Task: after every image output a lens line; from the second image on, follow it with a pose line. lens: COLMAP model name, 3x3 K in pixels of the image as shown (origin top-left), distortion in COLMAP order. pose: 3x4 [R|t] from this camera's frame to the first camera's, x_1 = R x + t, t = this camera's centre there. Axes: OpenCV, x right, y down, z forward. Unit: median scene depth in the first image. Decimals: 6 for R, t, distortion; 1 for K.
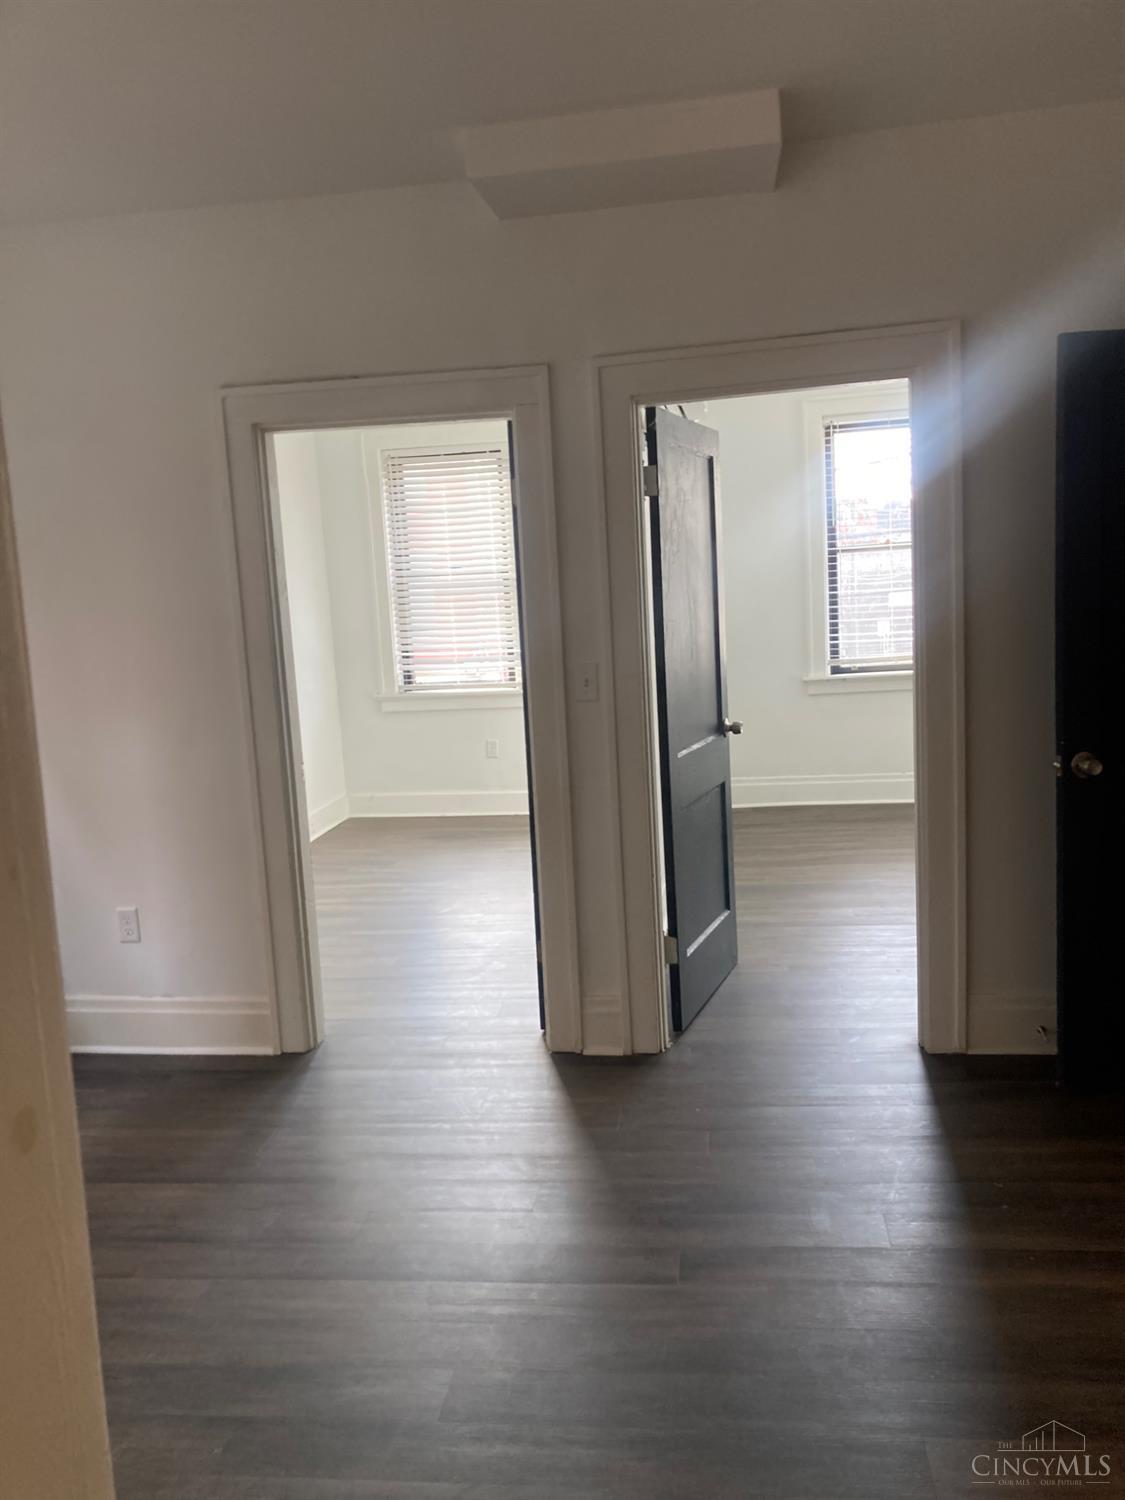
lens RADIAL K [[1187.2, 0, 562.5], [0, 1187.2, 750.0], [0, 0, 1]] dist [0.066971, -0.227624]
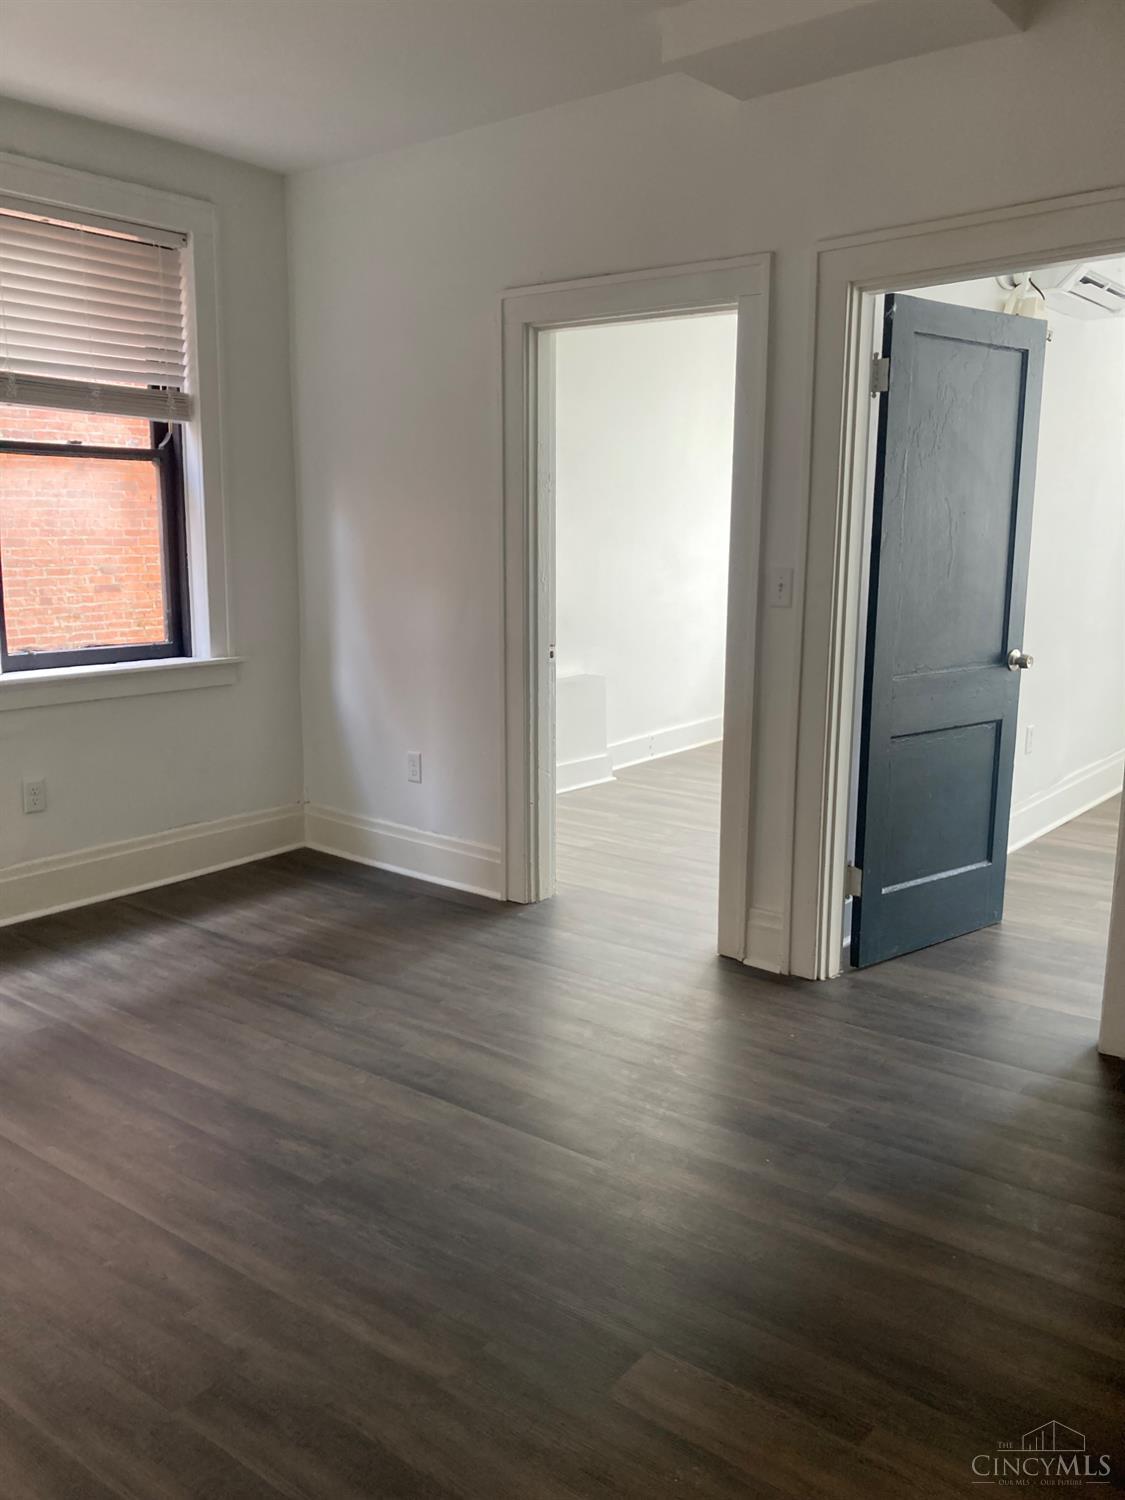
lens RADIAL K [[1187.2, 0, 562.5], [0, 1187.2, 750.0], [0, 0, 1]] dist [0.066971, -0.227624]
pose [[0.860341, 0.150065, -0.487129, 0.356496], [-0.117327, 0.988321, 0.097245, 0.000380], [0.496032, -0.026510, 0.867899, 0.067931]]
